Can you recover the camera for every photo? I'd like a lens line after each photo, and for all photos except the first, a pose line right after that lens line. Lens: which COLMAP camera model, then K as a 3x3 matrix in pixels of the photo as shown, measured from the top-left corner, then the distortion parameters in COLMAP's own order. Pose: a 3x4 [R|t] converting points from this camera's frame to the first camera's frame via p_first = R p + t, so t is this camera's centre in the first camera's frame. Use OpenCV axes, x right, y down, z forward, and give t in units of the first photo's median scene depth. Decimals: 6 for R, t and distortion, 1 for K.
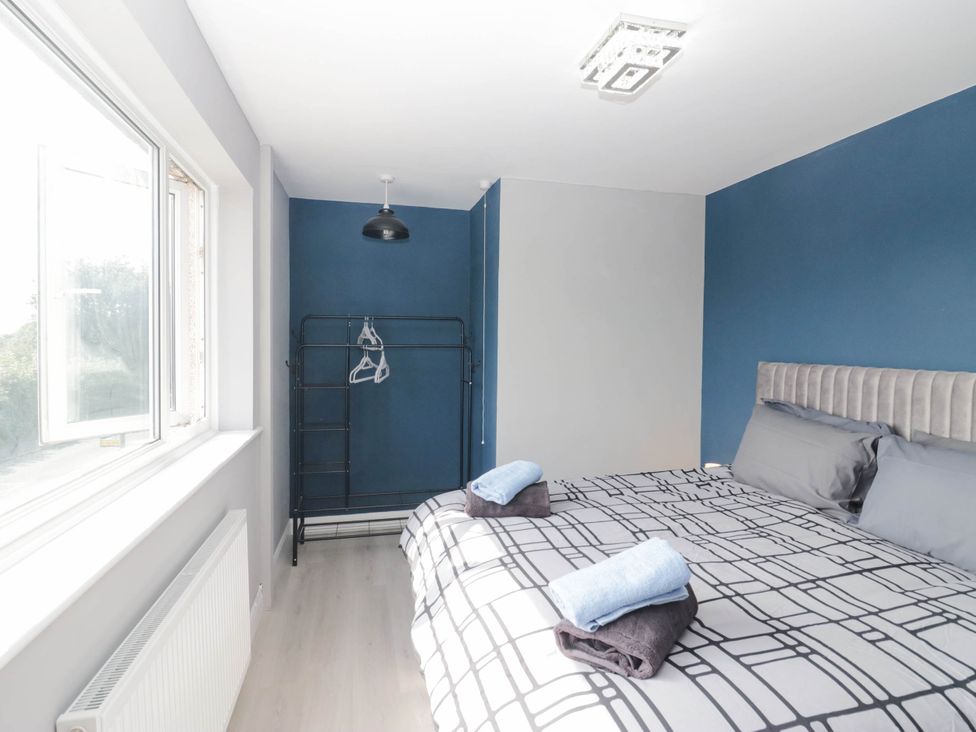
lens RADIAL K [[548.6, 0, 502.3], [0, 548.6, 339.9], [0, 0, 1]] dist [-0.001013, -0.001182]
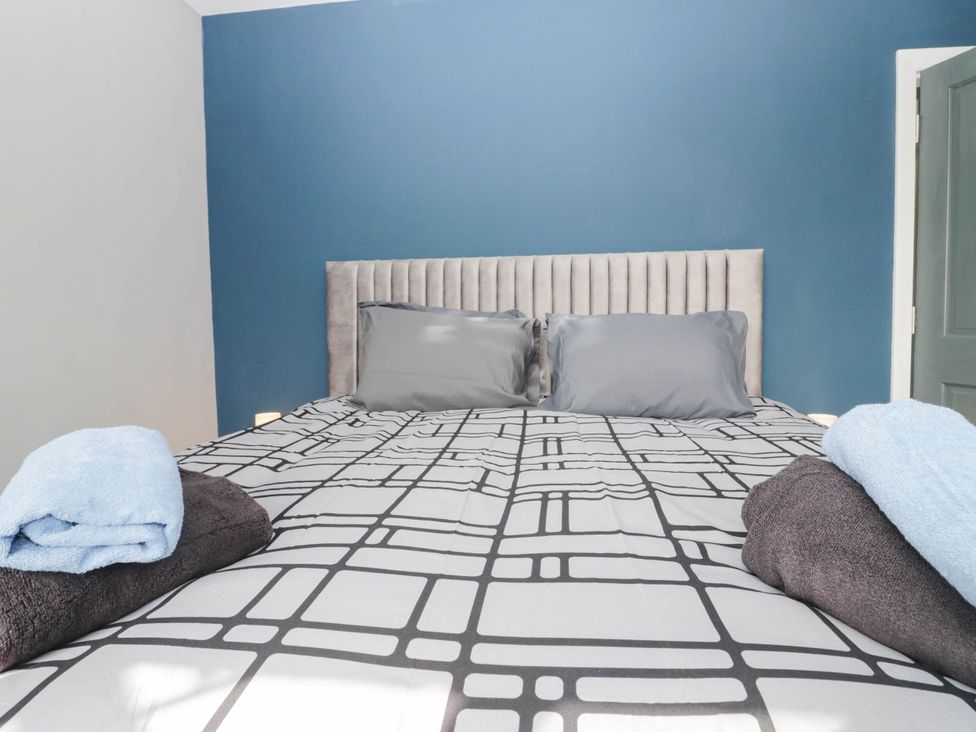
lens RADIAL K [[548.6, 0, 502.3], [0, 548.6, 339.9], [0, 0, 1]] dist [-0.001013, -0.001182]
pose [[0.379139, -0.042599, 0.924359, -0.118767], [0.030519, 0.998972, 0.033520, 0.118924], [-0.924836, 0.015502, 0.380050, 0.469709]]
